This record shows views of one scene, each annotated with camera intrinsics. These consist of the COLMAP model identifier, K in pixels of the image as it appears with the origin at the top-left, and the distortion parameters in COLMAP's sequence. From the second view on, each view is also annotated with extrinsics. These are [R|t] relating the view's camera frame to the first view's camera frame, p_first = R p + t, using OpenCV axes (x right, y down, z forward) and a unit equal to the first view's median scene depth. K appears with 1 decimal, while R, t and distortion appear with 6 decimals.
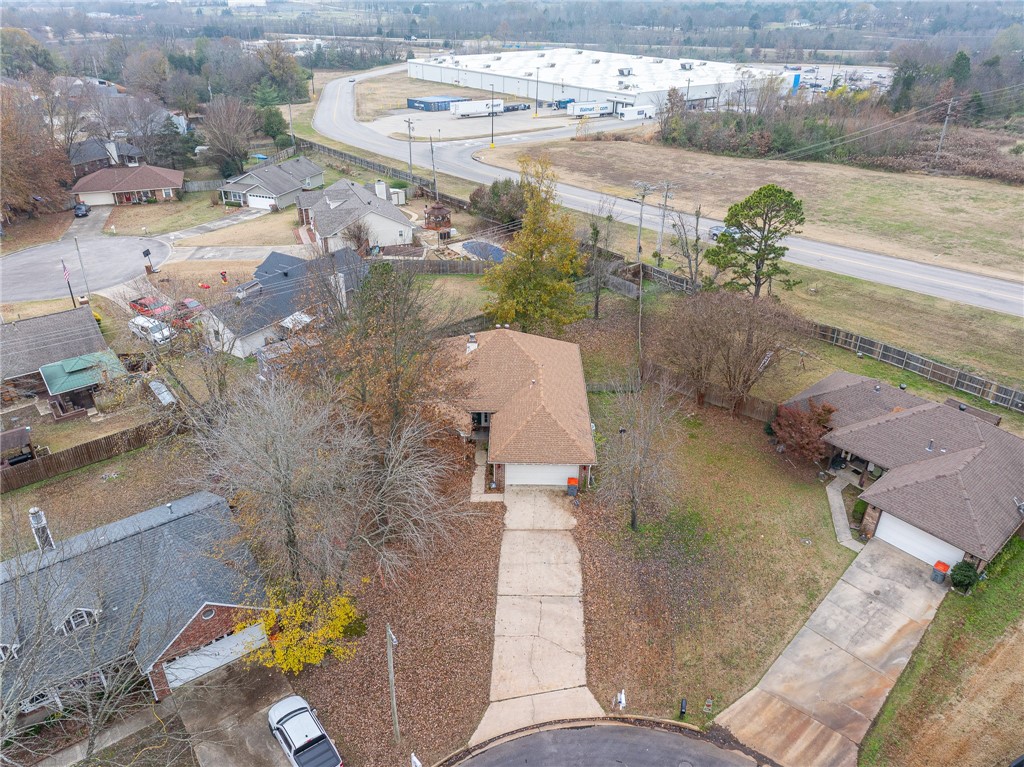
lens RADIAL K [[740.1, 0, 518.7], [0, 740.1, 367.5], [0, 0, 1]] dist [-0.053939, 0.021501]
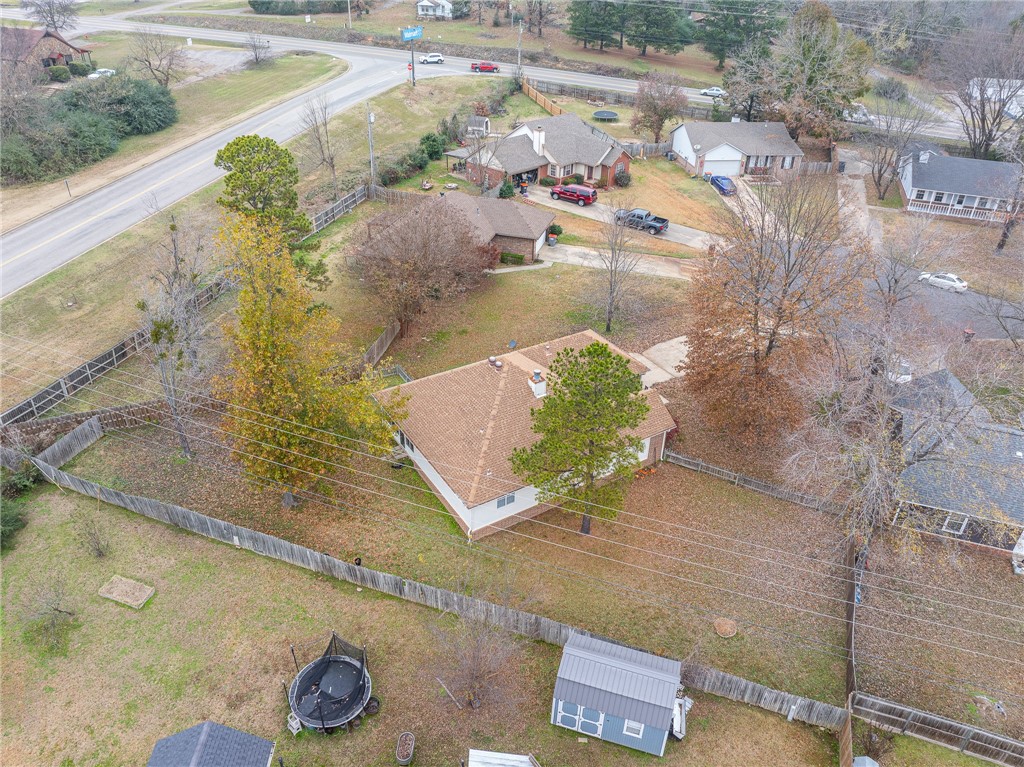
lens RADIAL K [[740.1, 0, 518.7], [0, 740.1, 367.5], [0, 0, 1]] dist [-0.053939, 0.021501]
pose [[-0.539715, -0.456376, 0.707410, -0.527803], [0.358346, 0.635833, 0.683597, -0.514903], [-0.761771, 0.622445, -0.179628, 1.009241]]
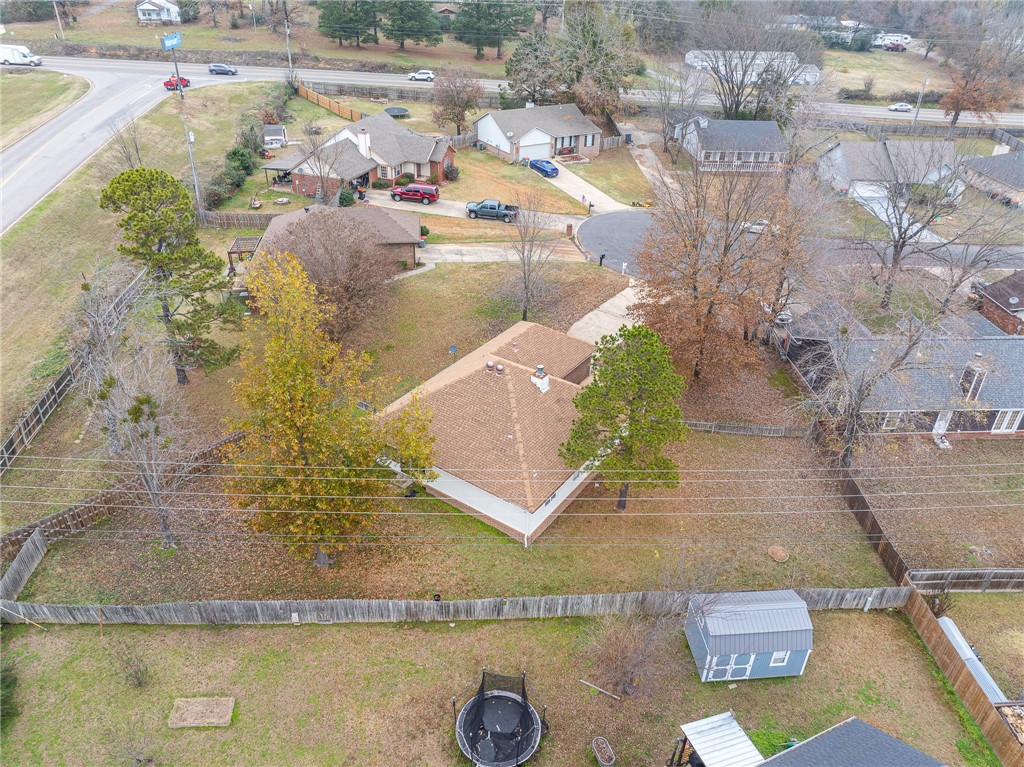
lens RADIAL K [[740.1, 0, 518.7], [0, 740.1, 367.5], [0, 0, 1]] dist [-0.053939, 0.021501]
pose [[-0.823933, -0.322874, 0.465712, -0.361627], [0.224208, 0.569024, 0.791165, -0.591633], [-0.520448, 0.756283, -0.396447, 1.161007]]
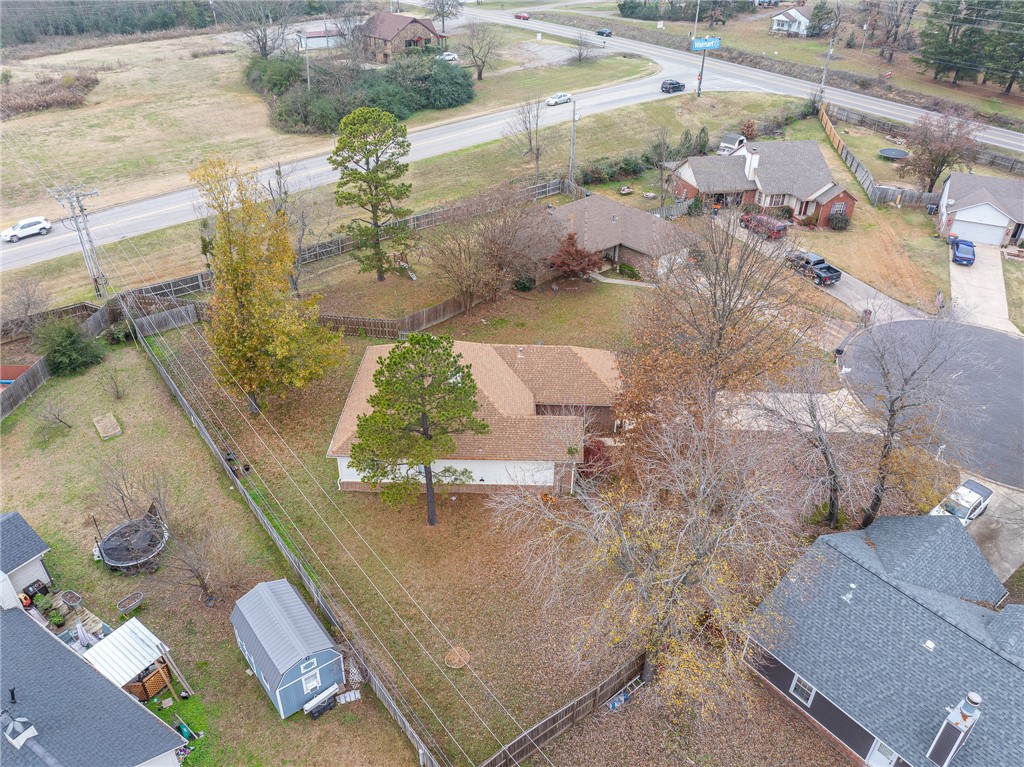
lens RADIAL K [[740.1, 0, 518.7], [0, 740.1, 367.5], [0, 0, 1]] dist [-0.053939, 0.021501]
pose [[0.003114, -0.526083, 0.850427, -0.650535], [0.440451, 0.764218, 0.471141, -0.335265], [-0.897771, 0.373104, 0.234094, 0.661908]]
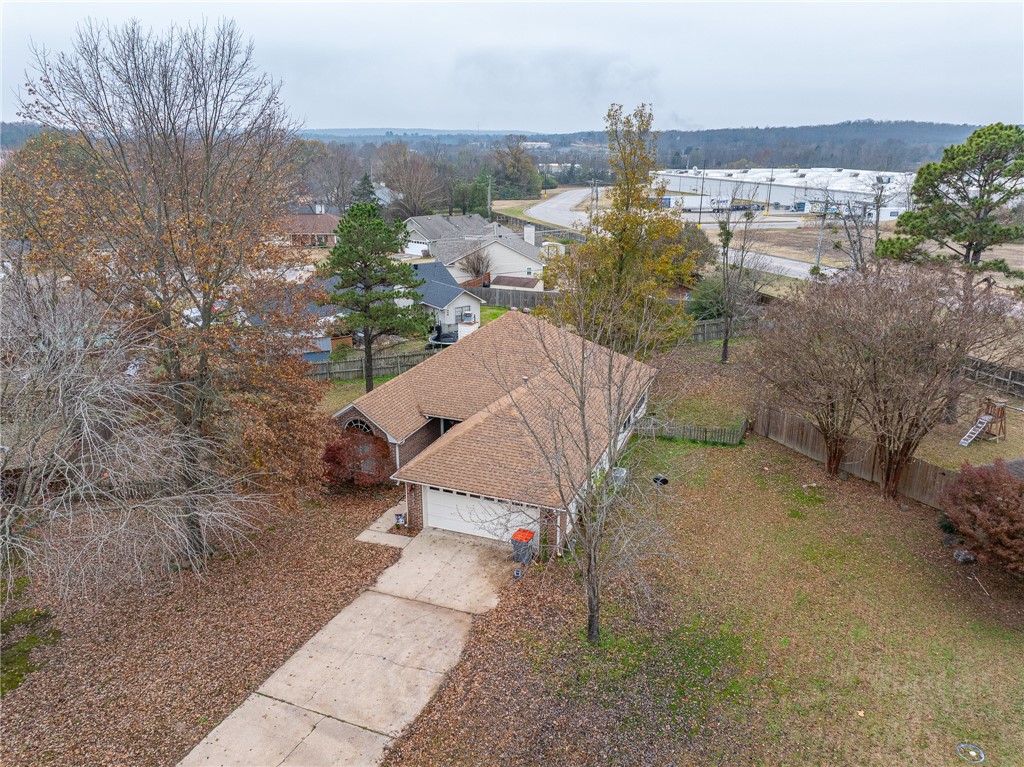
lens RADIAL K [[736.1, 0, 517.0], [0, 736.1, 383.7], [0, 0, 1]] dist [-0.052328, -0.001760]
pose [[0.936494, 0.102002, -0.335522, 0.184523], [-0.154799, 0.978745, -0.134522, 0.089025], [0.314669, 0.177917, 0.932378, 0.352142]]
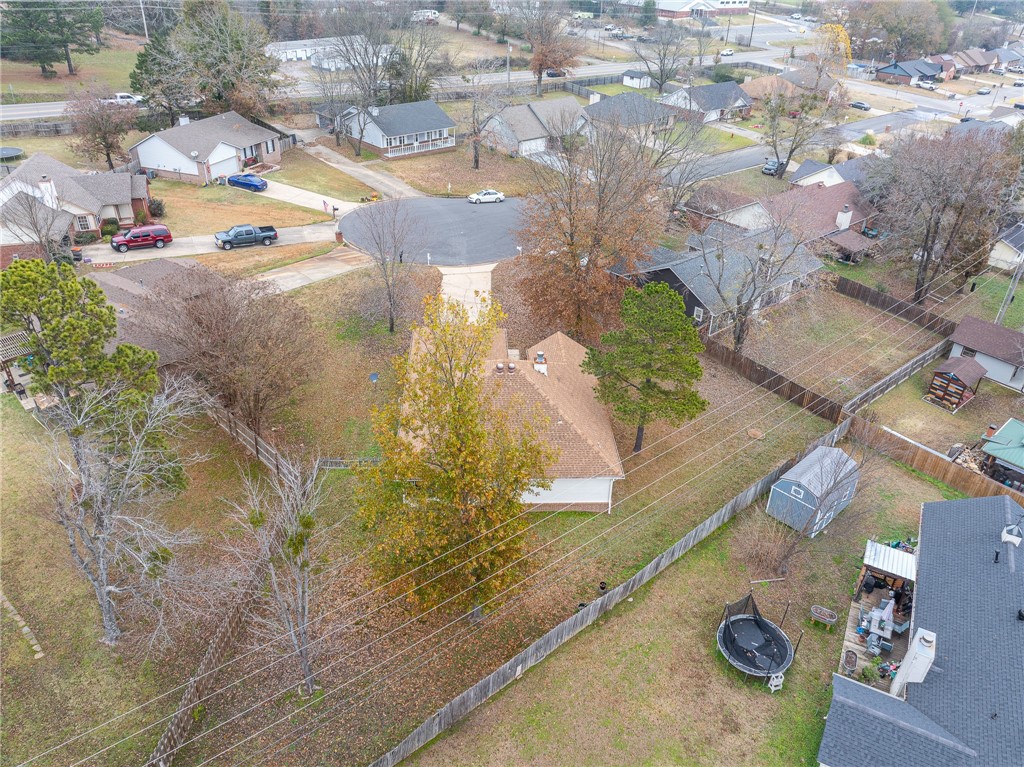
lens RADIAL K [[740.1, 0, 518.7], [0, 740.1, 367.5], [0, 0, 1]] dist [-0.053939, 0.021501]
pose [[-0.997239, -0.011039, -0.073440, 0.017774], [-0.068159, 0.528742, 0.846041, -0.637059], [0.029491, 0.848711, -0.528035, 1.265218]]
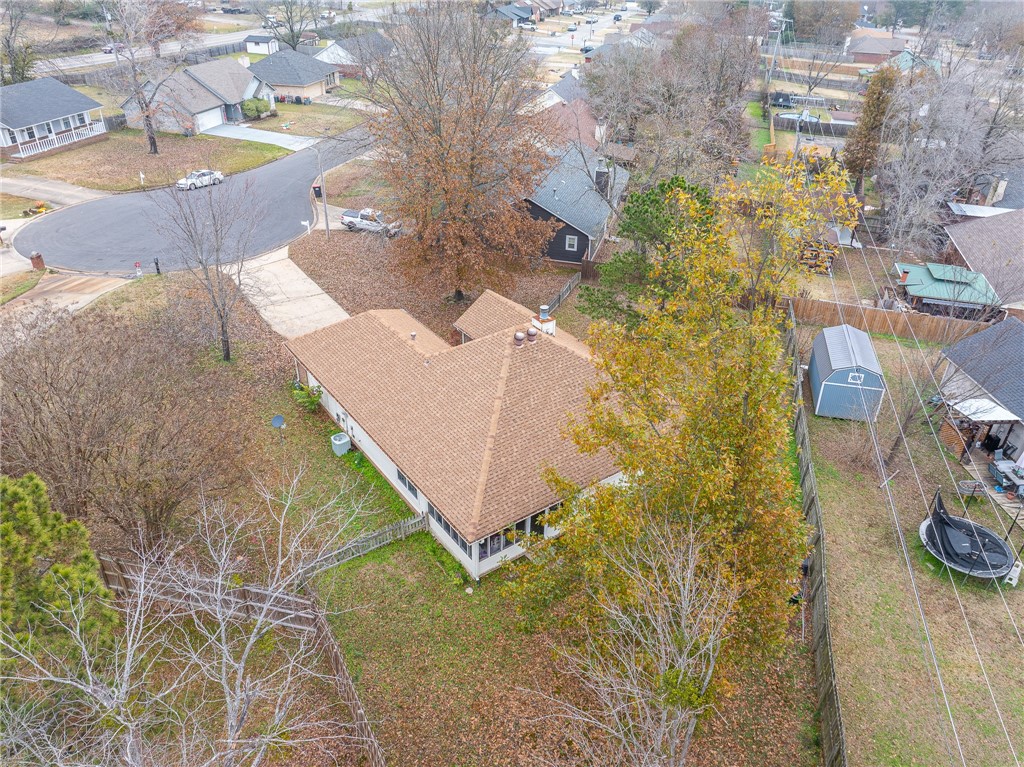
lens RADIAL K [[740.1, 0, 518.7], [0, 740.1, 367.5], [0, 0, 1]] dist [-0.053939, 0.021501]
pose [[-0.805776, 0.272043, -0.526039, 0.246543], [-0.302507, 0.574559, 0.760508, -0.407410], [0.509131, 0.771929, -0.380671, 1.098218]]
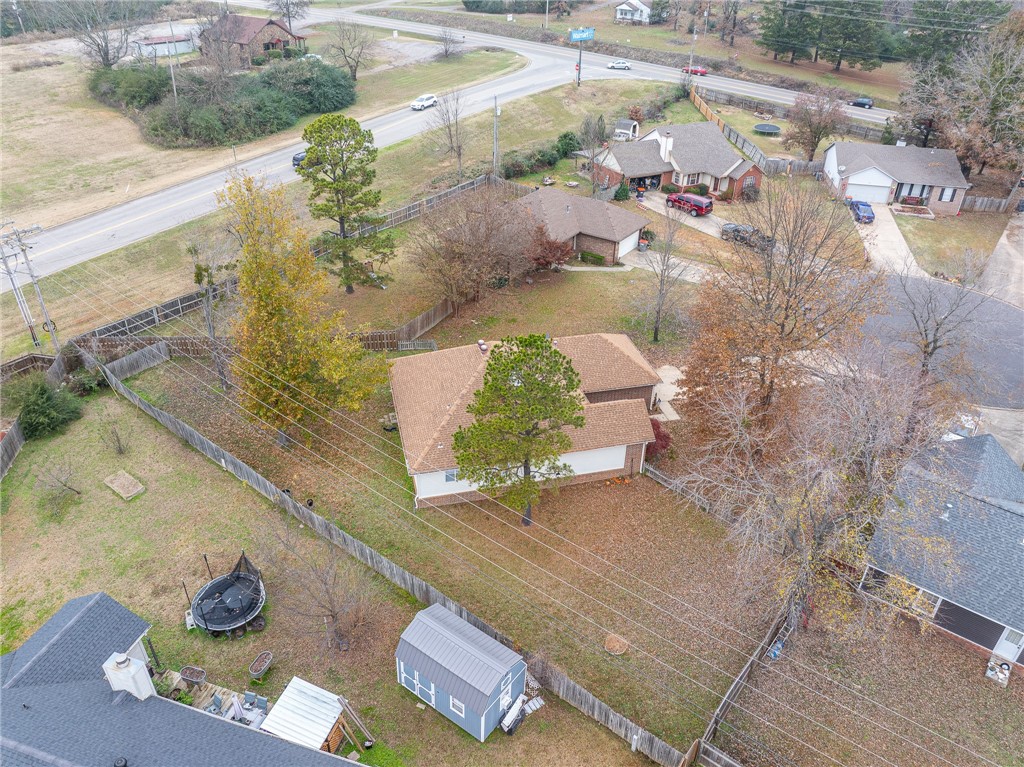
lens RADIAL K [[740.1, 0, 518.7], [0, 740.1, 367.5], [0, 0, 1]] dist [-0.053939, 0.021501]
pose [[-0.252121, -0.515280, 0.819098, -0.630602], [0.421356, 0.703534, 0.572275, -0.431824], [-0.871145, 0.489415, 0.039741, 0.849026]]
